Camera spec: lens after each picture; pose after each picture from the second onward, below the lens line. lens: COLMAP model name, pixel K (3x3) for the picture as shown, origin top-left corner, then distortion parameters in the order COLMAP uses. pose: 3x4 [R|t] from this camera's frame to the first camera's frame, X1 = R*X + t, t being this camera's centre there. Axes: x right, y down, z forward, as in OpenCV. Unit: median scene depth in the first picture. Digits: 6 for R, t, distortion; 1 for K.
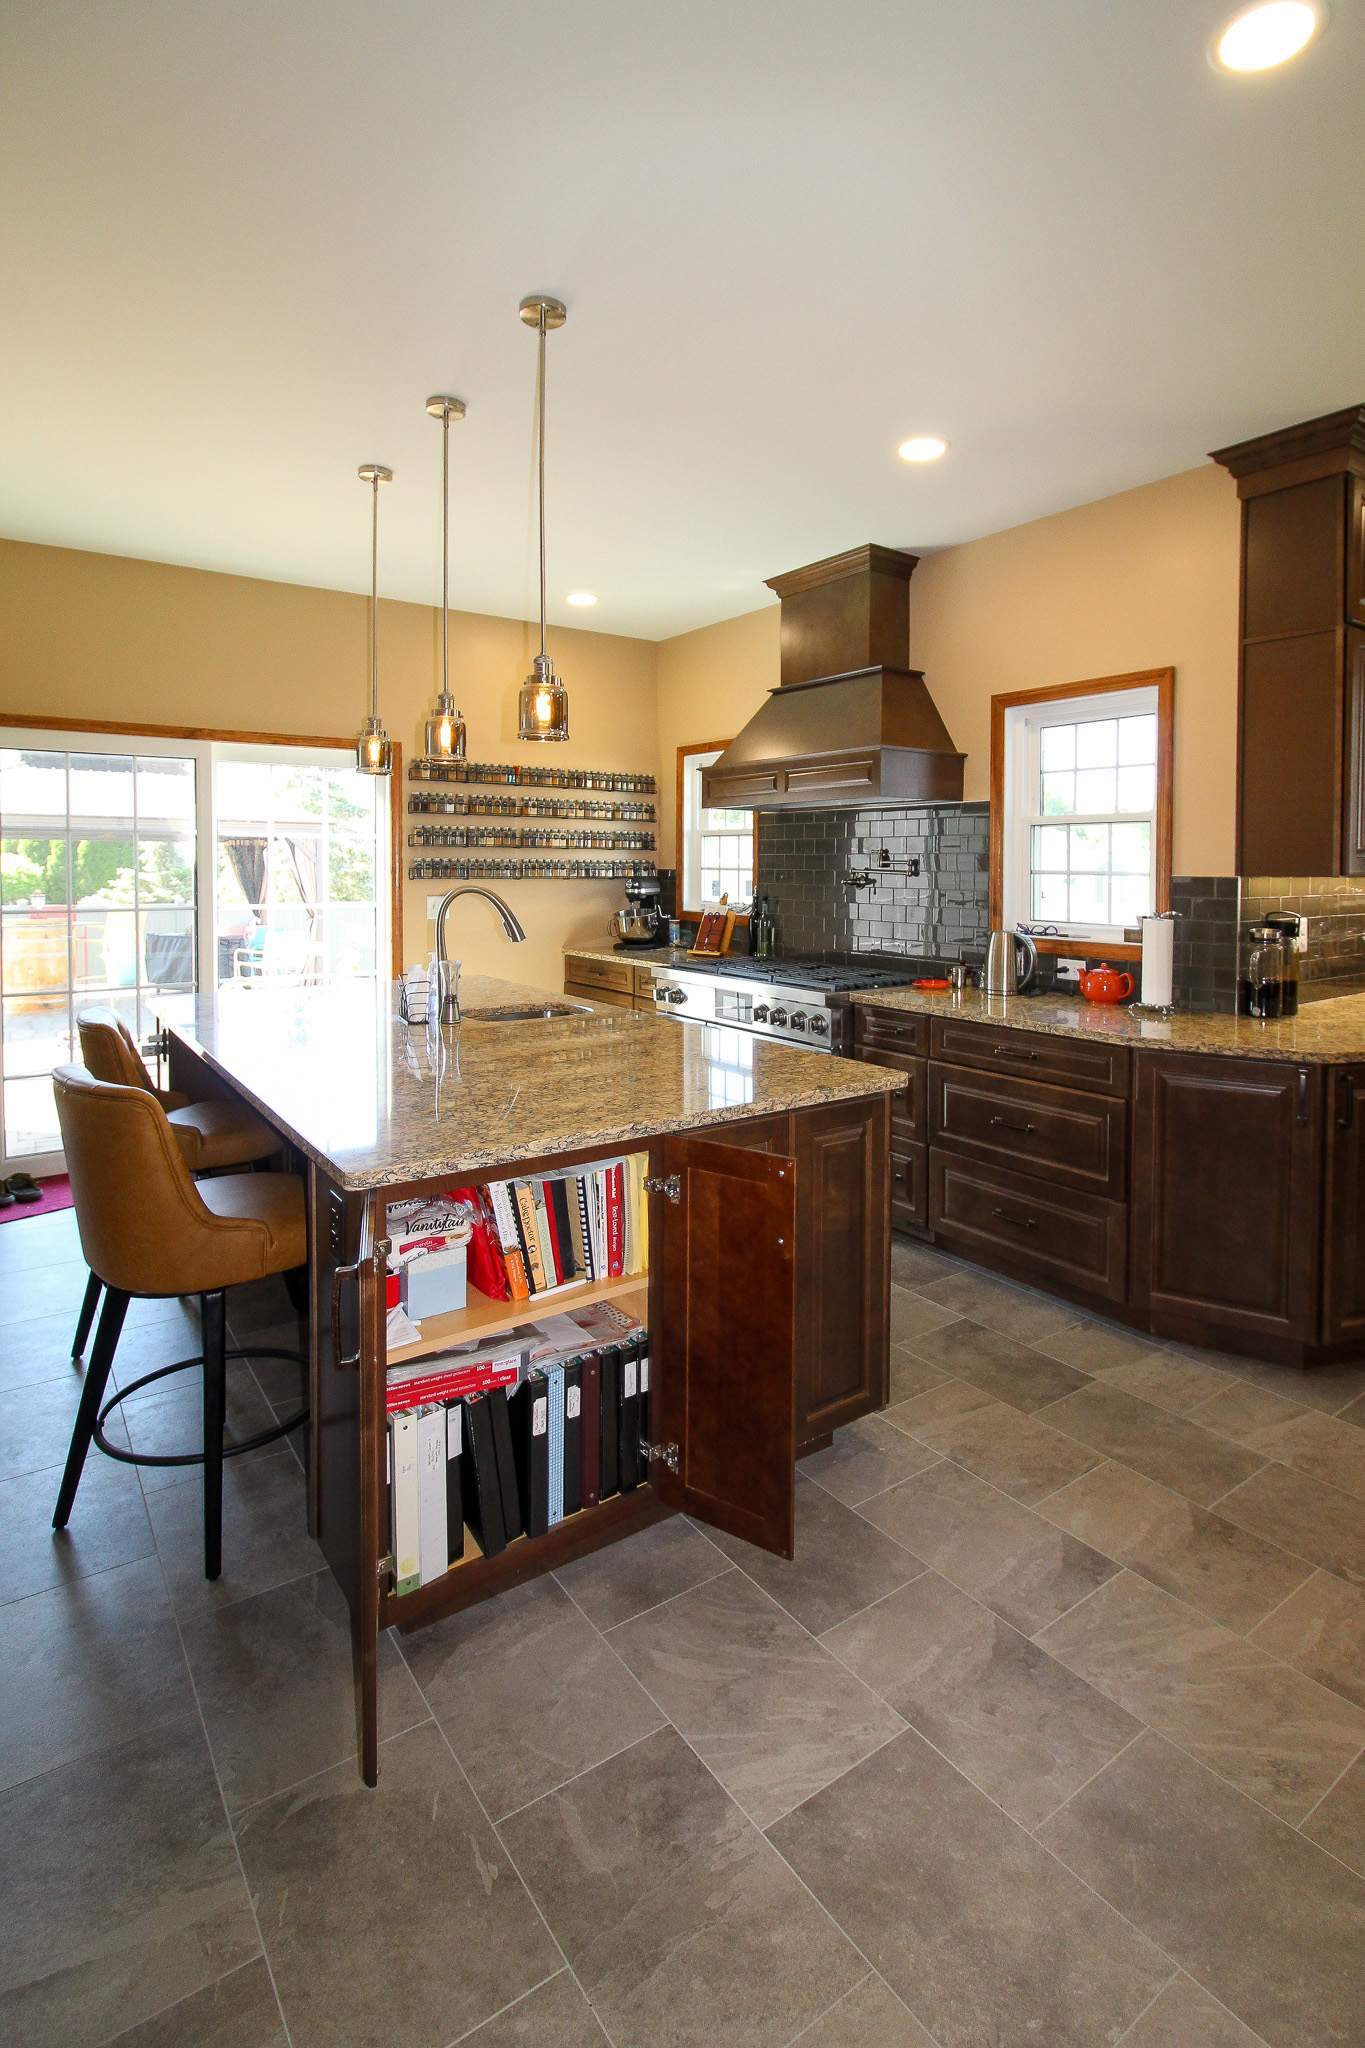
lens RADIAL K [[979.5, 0, 707.9], [0, 979.5, 908.6], [0, 0, 1]] dist [-0.004509, -0.008142]
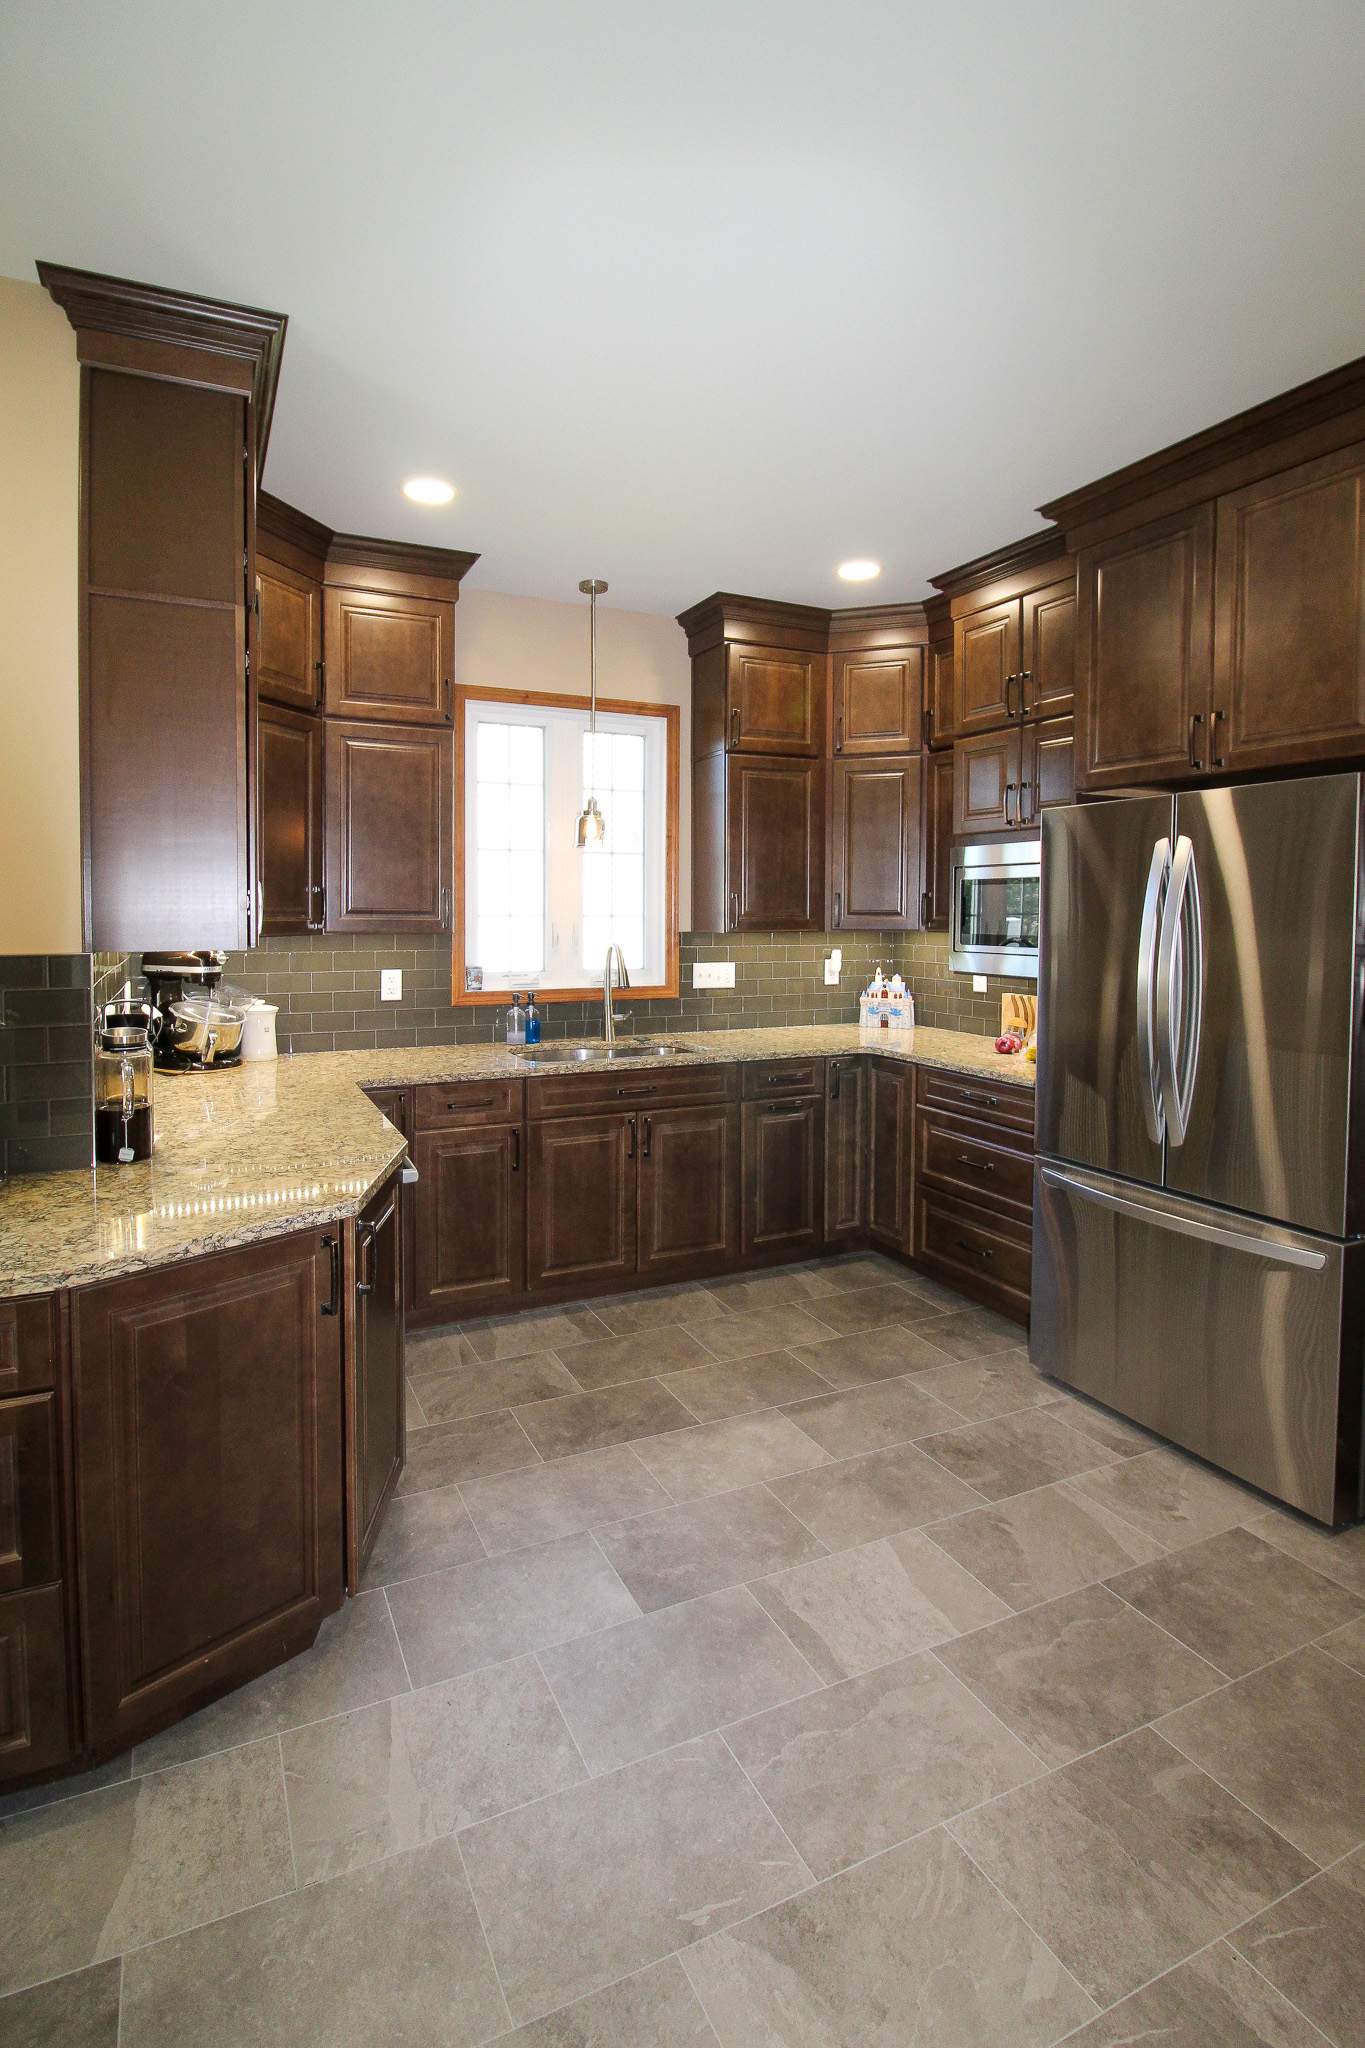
lens RADIAL K [[979.5, 0, 665.1], [0, 979.5, 937.2], [0, 0, 1]] dist [-0.004509, -0.008142]
pose [[0.188236, -0.034022, 0.981534, -0.016018], [0.045084, 0.998646, 0.025969, -0.038700], [-0.981089, 0.039363, 0.189515, 0.450958]]
